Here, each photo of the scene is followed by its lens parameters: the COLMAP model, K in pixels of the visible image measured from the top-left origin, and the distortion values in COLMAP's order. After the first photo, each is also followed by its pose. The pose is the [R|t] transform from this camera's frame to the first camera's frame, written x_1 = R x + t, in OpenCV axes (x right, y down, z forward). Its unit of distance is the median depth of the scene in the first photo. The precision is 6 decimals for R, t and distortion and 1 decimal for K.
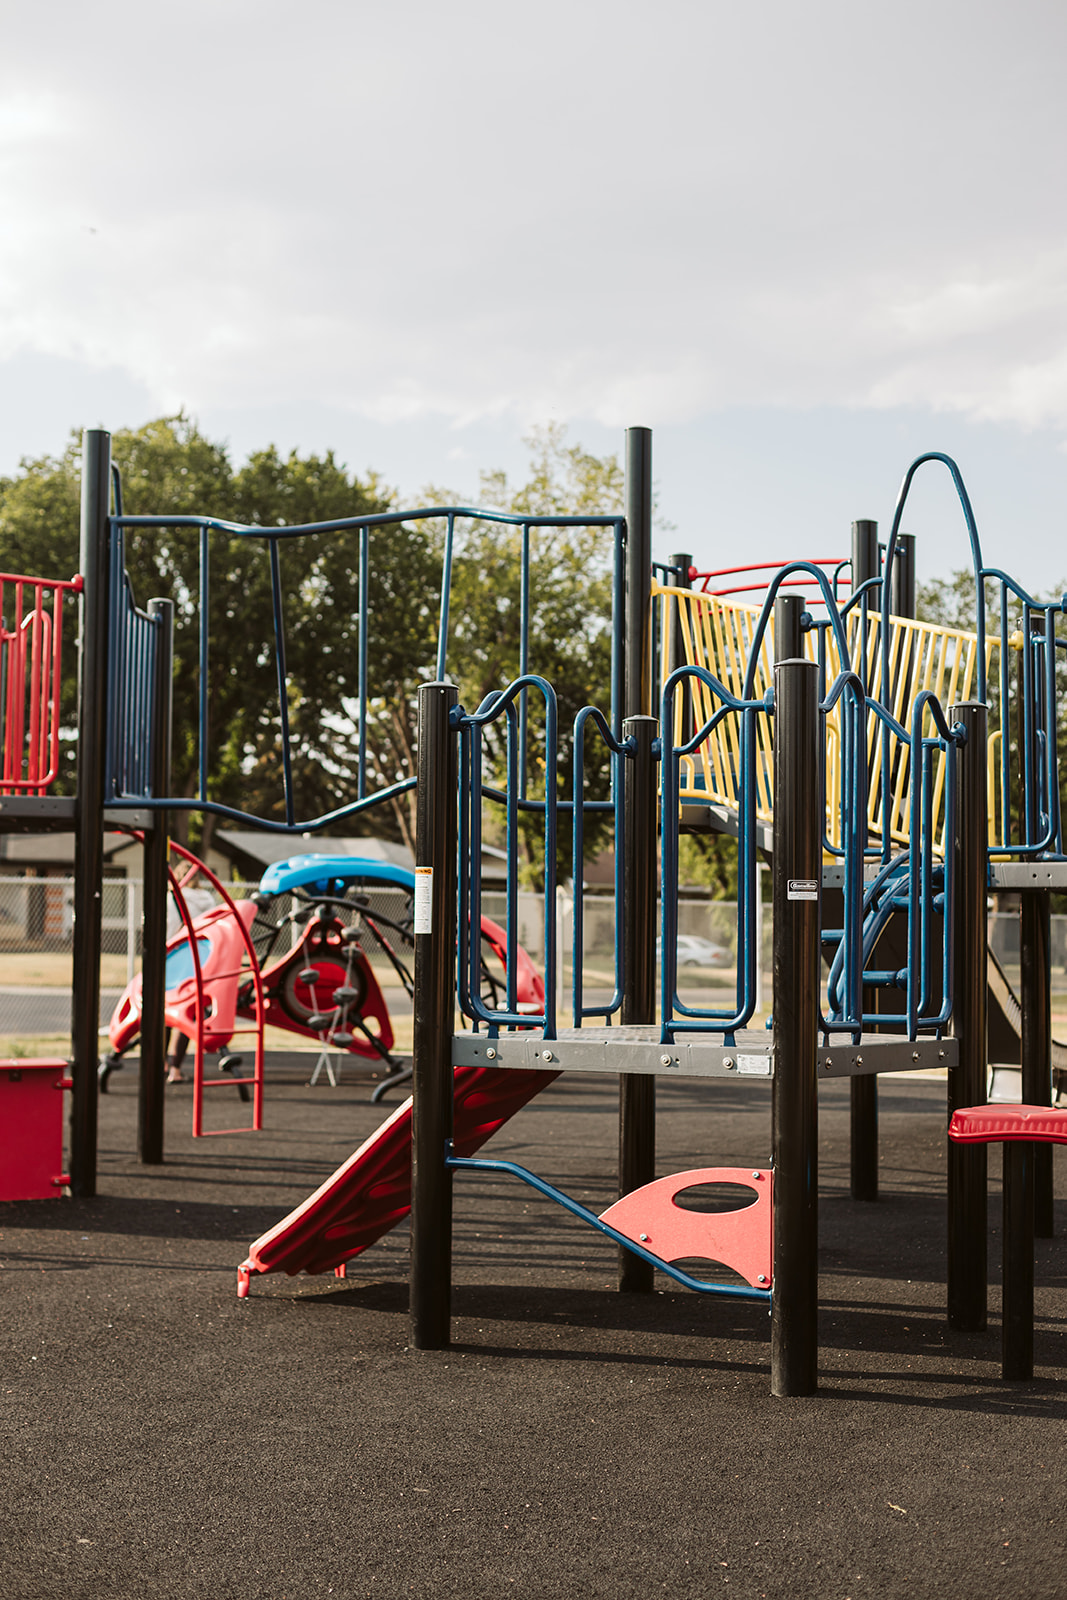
lens RADIAL K [[2301.3, 0, 533.5], [0, 2301.3, 800.0], [0, 0, 1]] dist [0.004845, -0.085456]
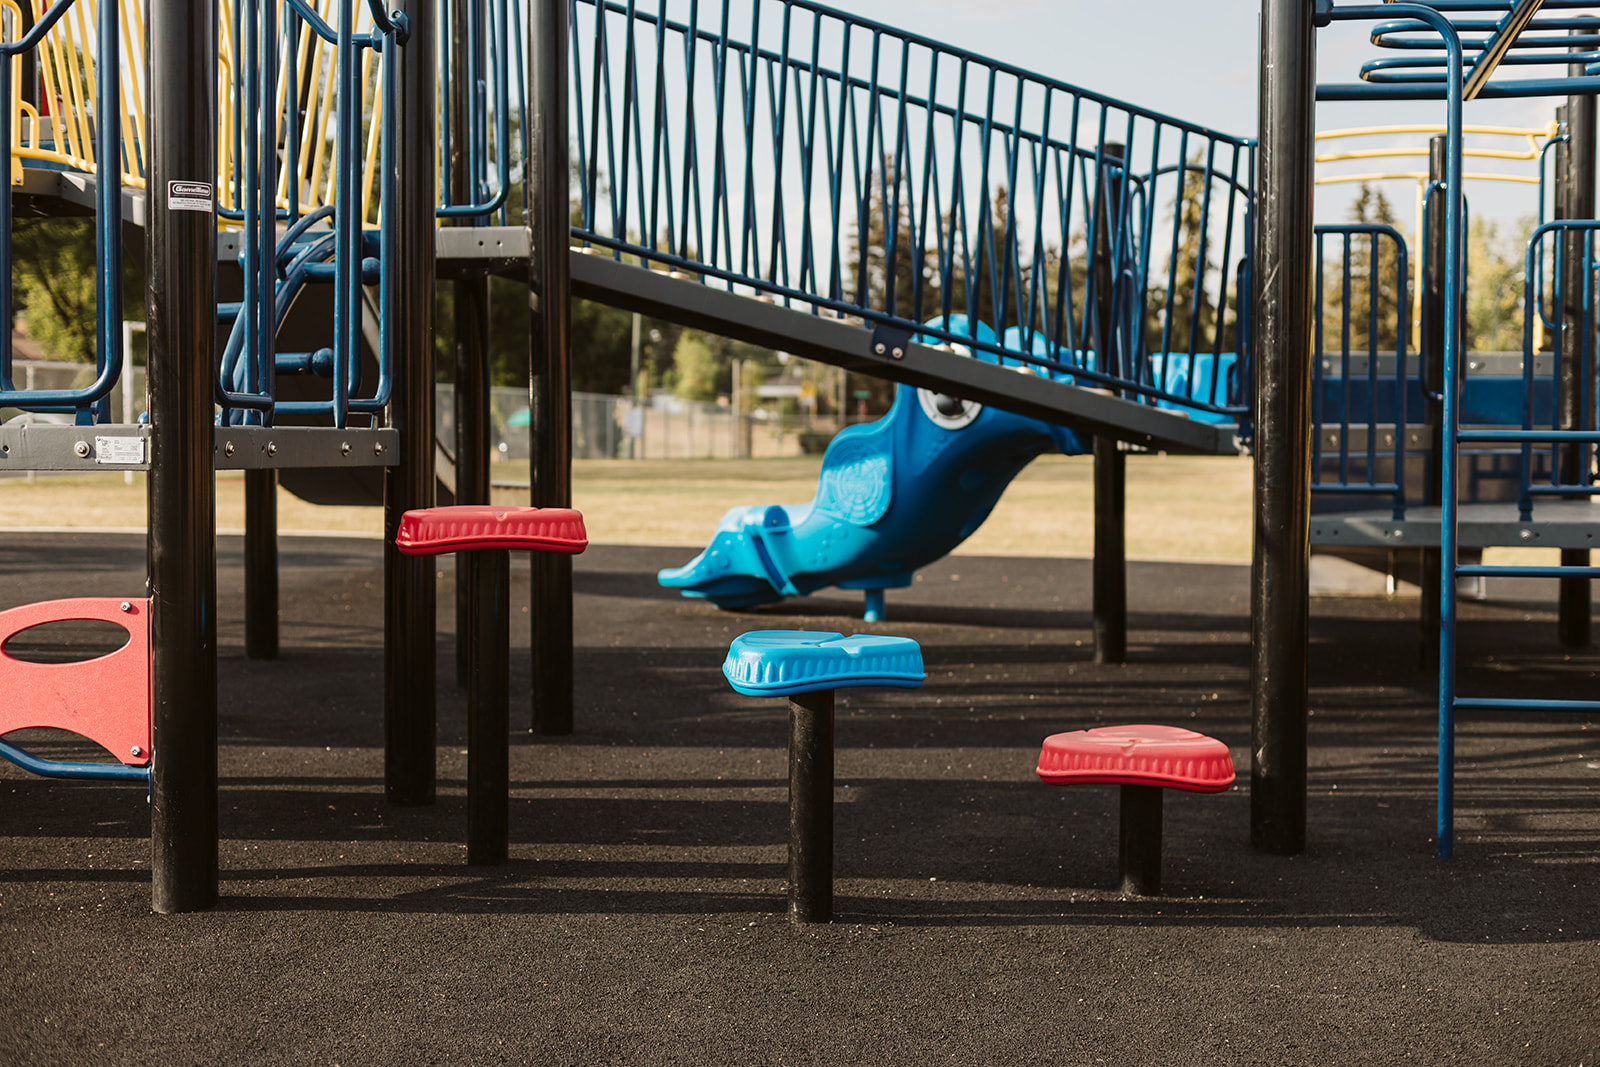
lens RADIAL K [[2301.3, 0, 800.0], [0, 2301.3, 533.5], [0, 0, 1]] dist [0.004845, -0.085456]
pose [[0.928383, -0.022776, 0.370925, 0.025669], [-0.018143, 0.994152, 0.106452, 0.057407], [-0.371181, -0.105558, 0.922541, 0.257037]]
